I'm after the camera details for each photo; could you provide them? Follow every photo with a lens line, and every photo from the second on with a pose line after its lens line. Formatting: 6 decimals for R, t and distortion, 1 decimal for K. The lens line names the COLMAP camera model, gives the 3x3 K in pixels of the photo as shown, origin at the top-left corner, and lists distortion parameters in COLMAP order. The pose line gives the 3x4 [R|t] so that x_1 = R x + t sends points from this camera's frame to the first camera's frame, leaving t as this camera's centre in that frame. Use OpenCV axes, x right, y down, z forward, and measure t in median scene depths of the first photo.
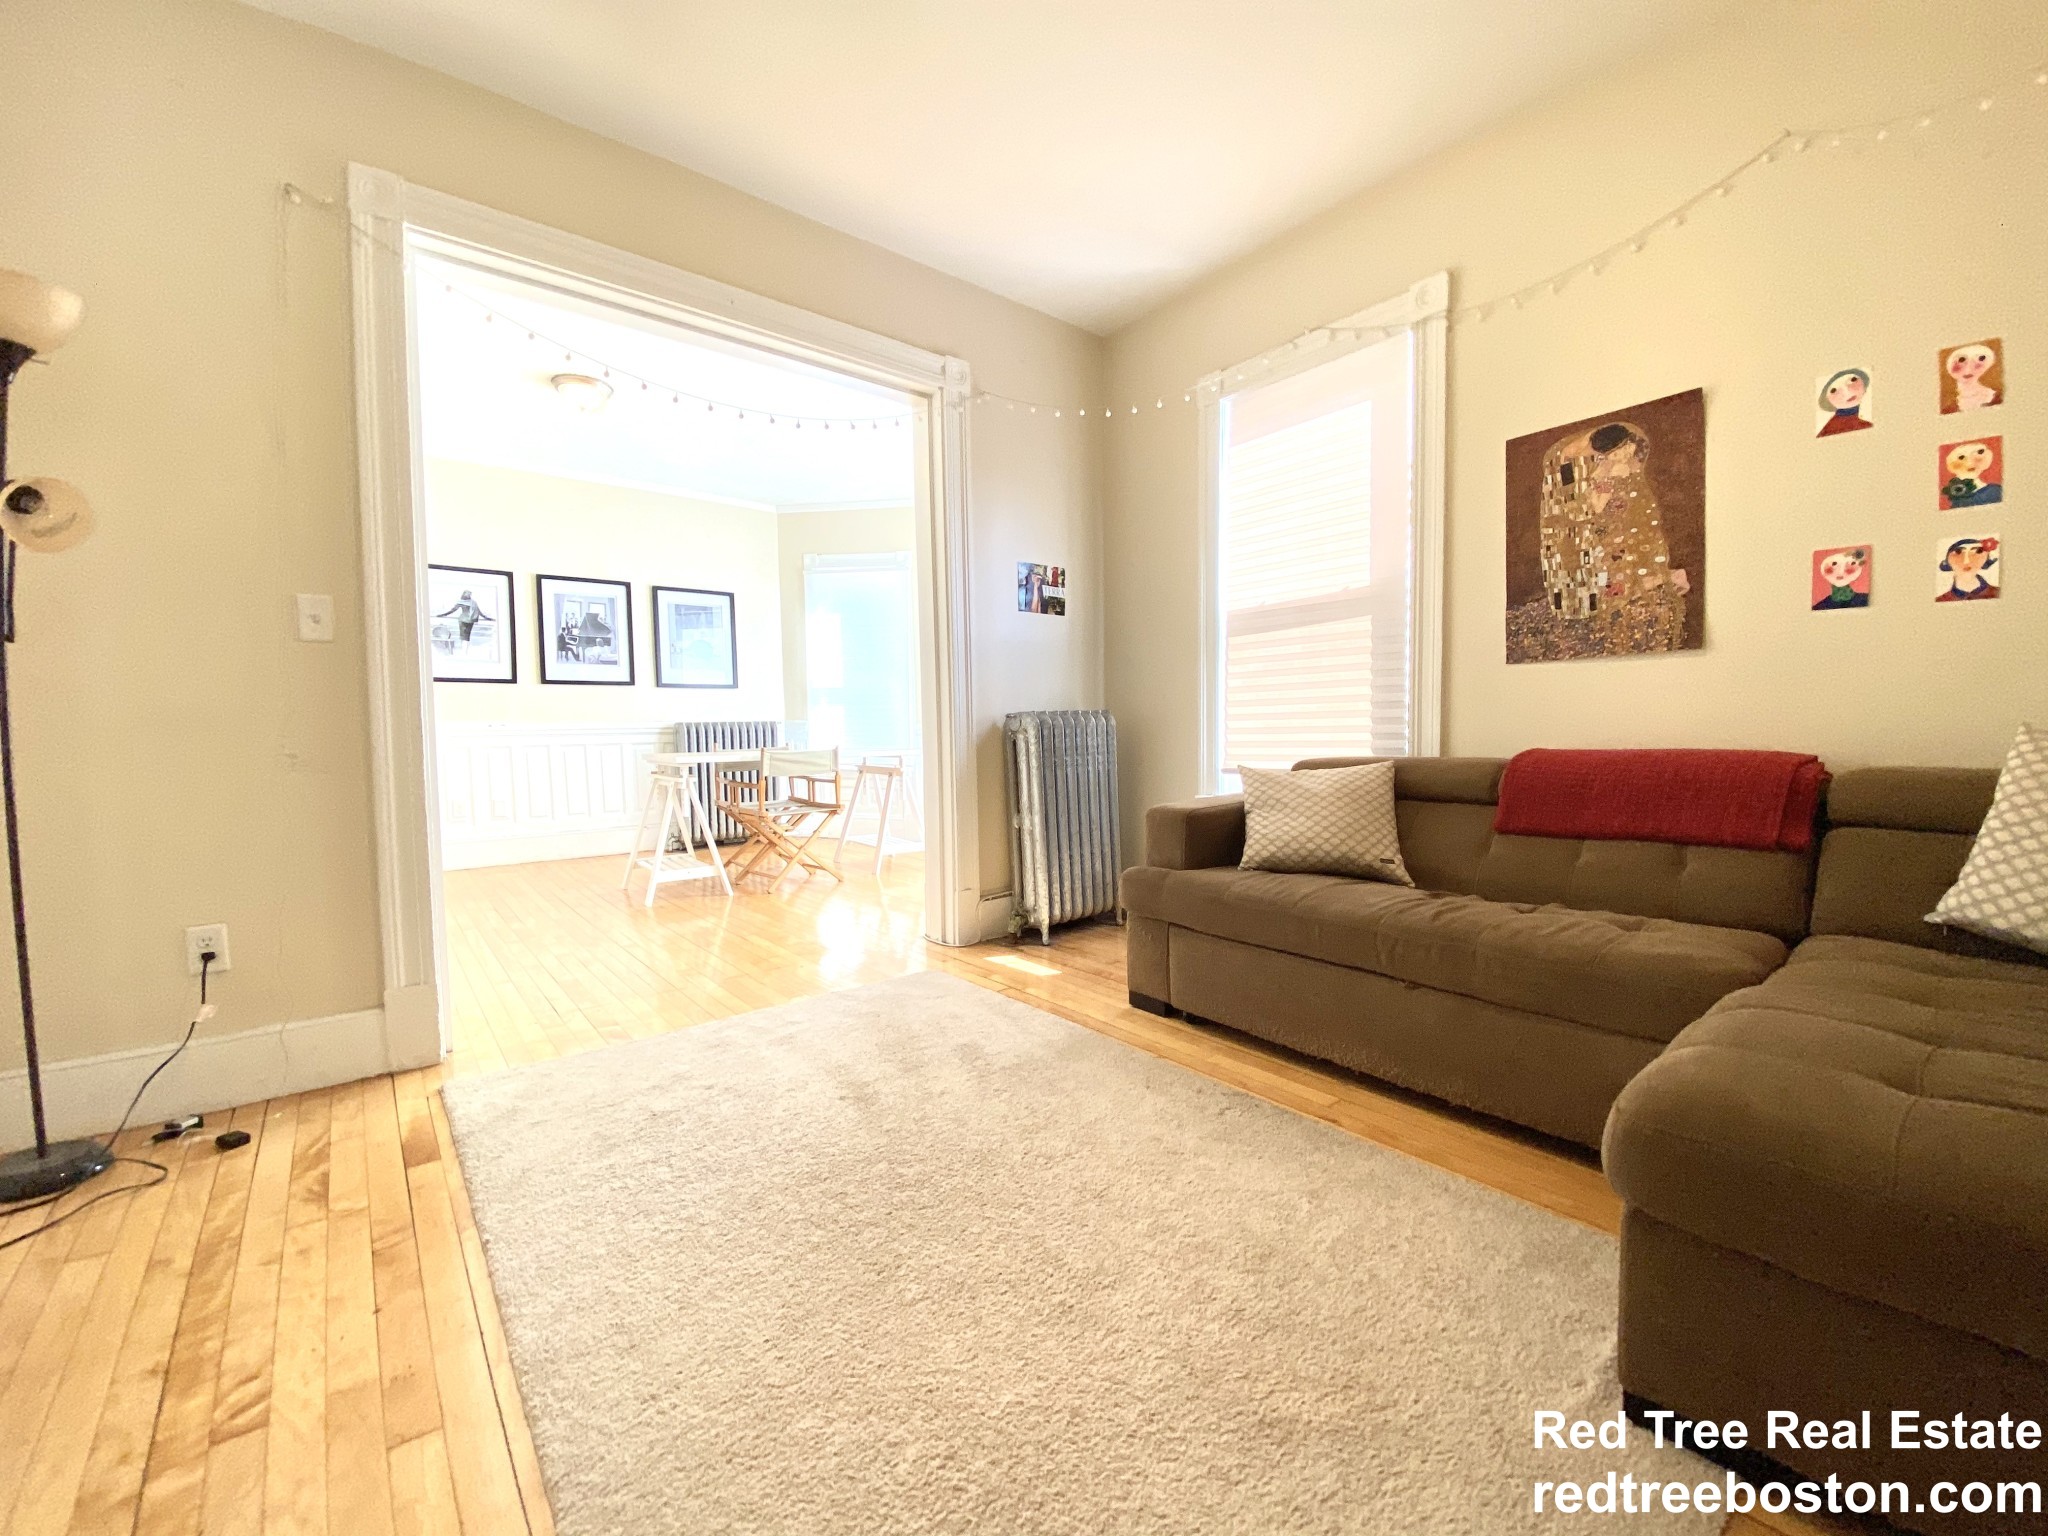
lens RADIAL K [[821.5, 0, 1020.5], [0, 821.5, 774.7], [0, 0, 1]] dist [0.026332, -0.022180]
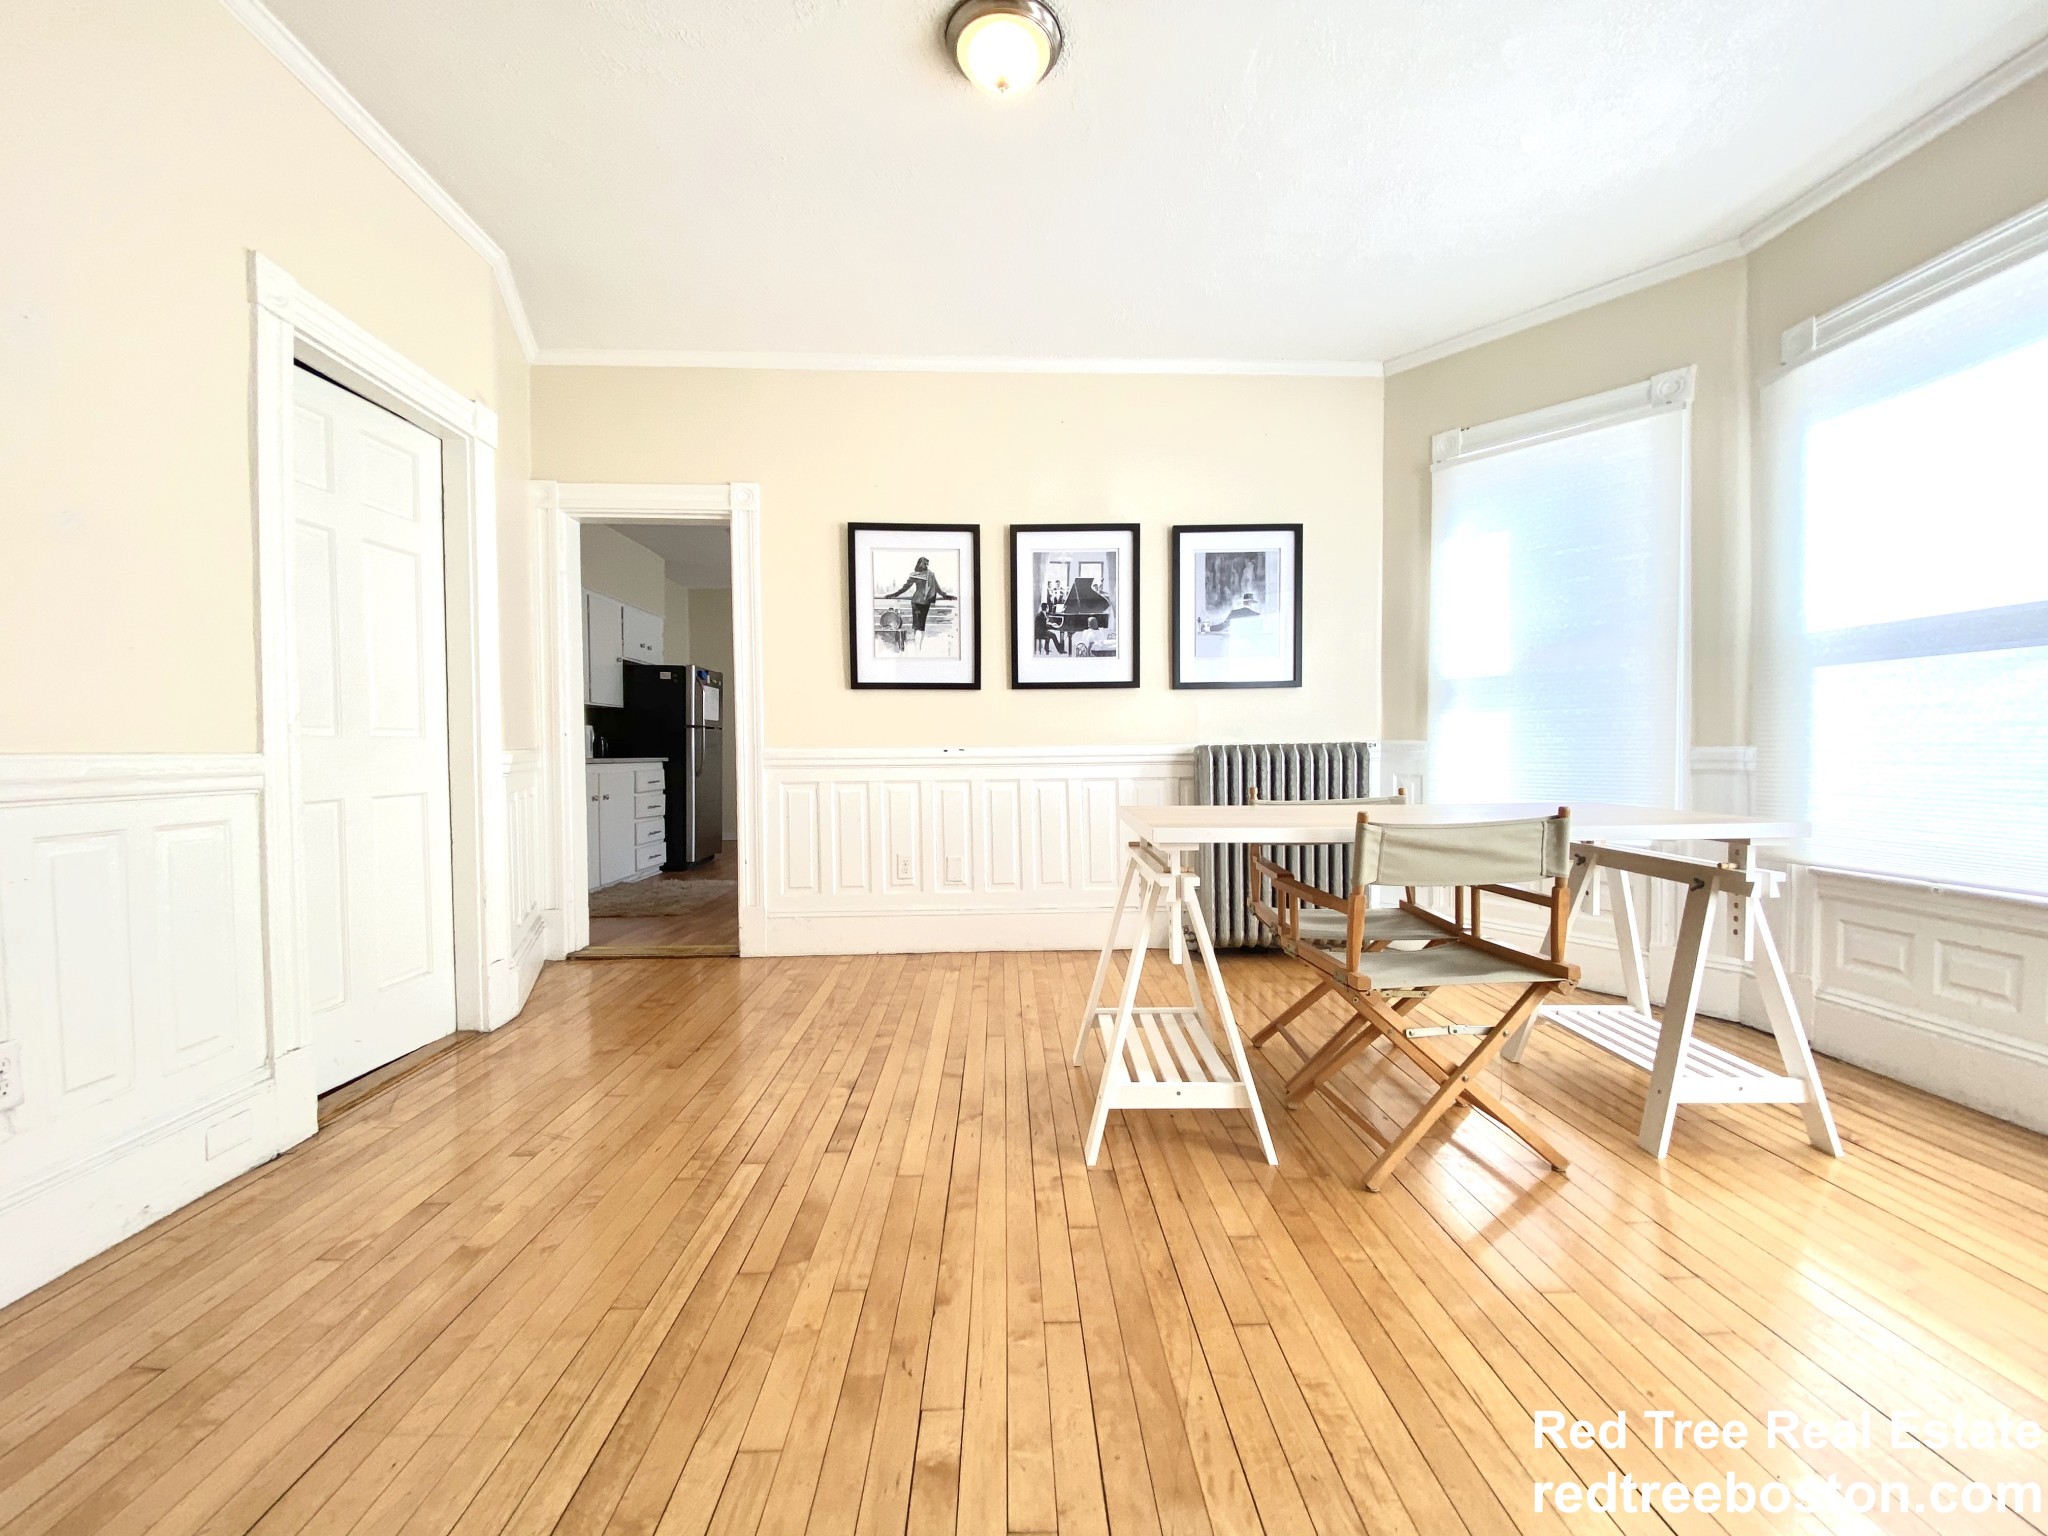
lens RADIAL K [[821.5, 0, 1020.5], [0, 821.5, 774.7], [0, 0, 1]] dist [0.026332, -0.022180]
pose [[0.794173, 0.023673, -0.607231, -0.164293], [-0.038152, 0.999212, -0.010943, -0.032534], [0.606493, 0.031858, 0.794450, 0.471231]]
